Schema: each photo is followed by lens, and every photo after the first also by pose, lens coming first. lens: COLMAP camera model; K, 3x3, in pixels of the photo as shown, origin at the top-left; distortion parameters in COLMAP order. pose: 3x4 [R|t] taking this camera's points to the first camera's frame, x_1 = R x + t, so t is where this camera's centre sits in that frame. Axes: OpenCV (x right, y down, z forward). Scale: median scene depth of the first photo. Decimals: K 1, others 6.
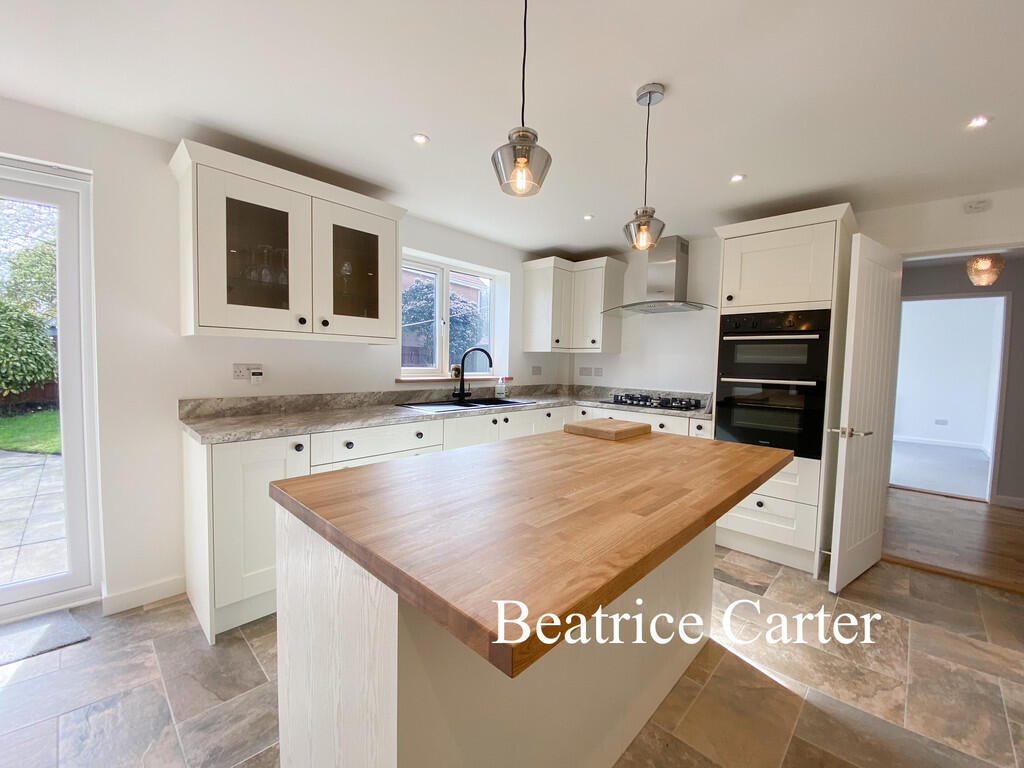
lens RADIAL K [[420.3, 0, 511.5], [0, 420.3, 384.7], [0, 0, 1]] dist [-0.012806, -0.002617]
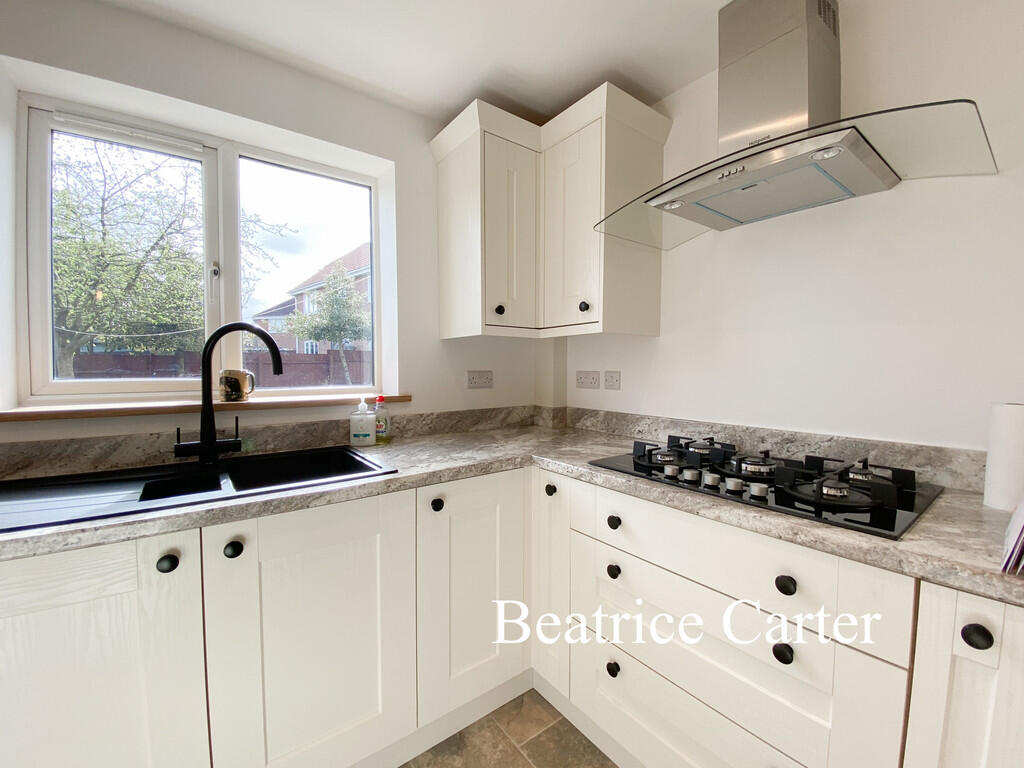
lens RADIAL K [[420.3, 0, 512.2], [0, 420.3, 382.6], [0, 0, 1]] dist [-0.012806, -0.002617]
pose [[0.985676, -0.012184, -0.168207, 0.214226], [0.009501, 0.999815, -0.016745, -0.026001], [0.168379, 0.014907, 0.985610, 0.651832]]
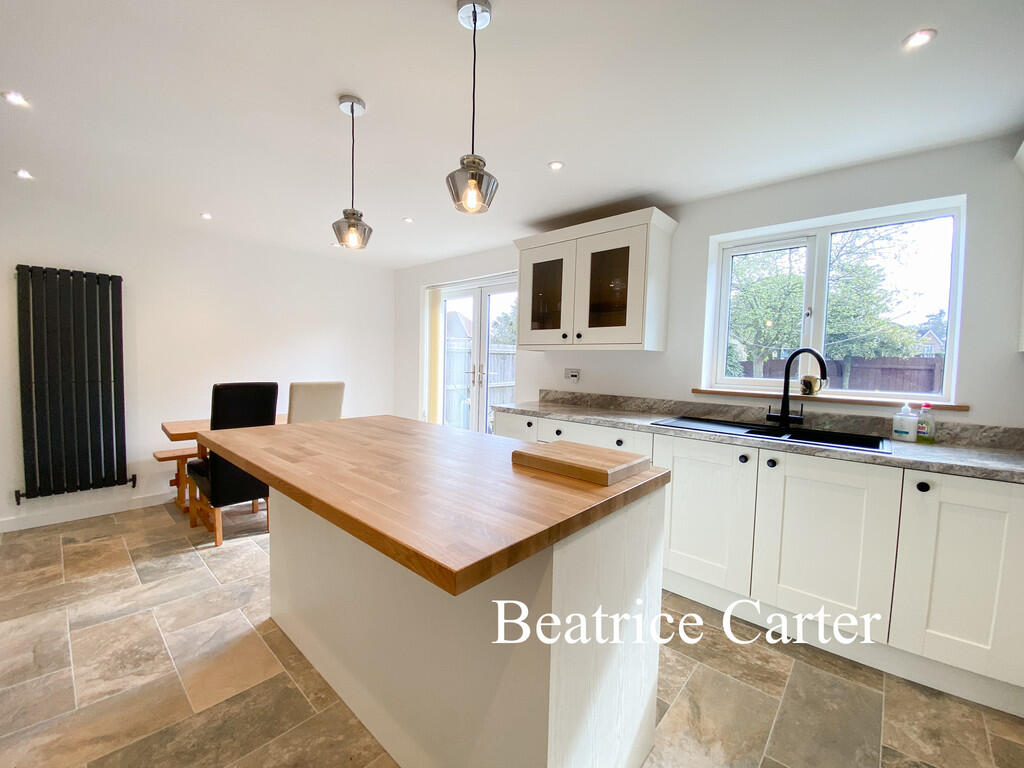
lens RADIAL K [[420.3, 0, 509.9], [0, 420.3, 381.1], [0, 0, 1]] dist [-0.012806, -0.002617]
pose [[0.014760, 0.030682, -0.999420, 0.536092], [-0.077221, 0.996579, 0.029454, -0.022594], [0.996905, 0.076742, 0.017079, 0.525243]]
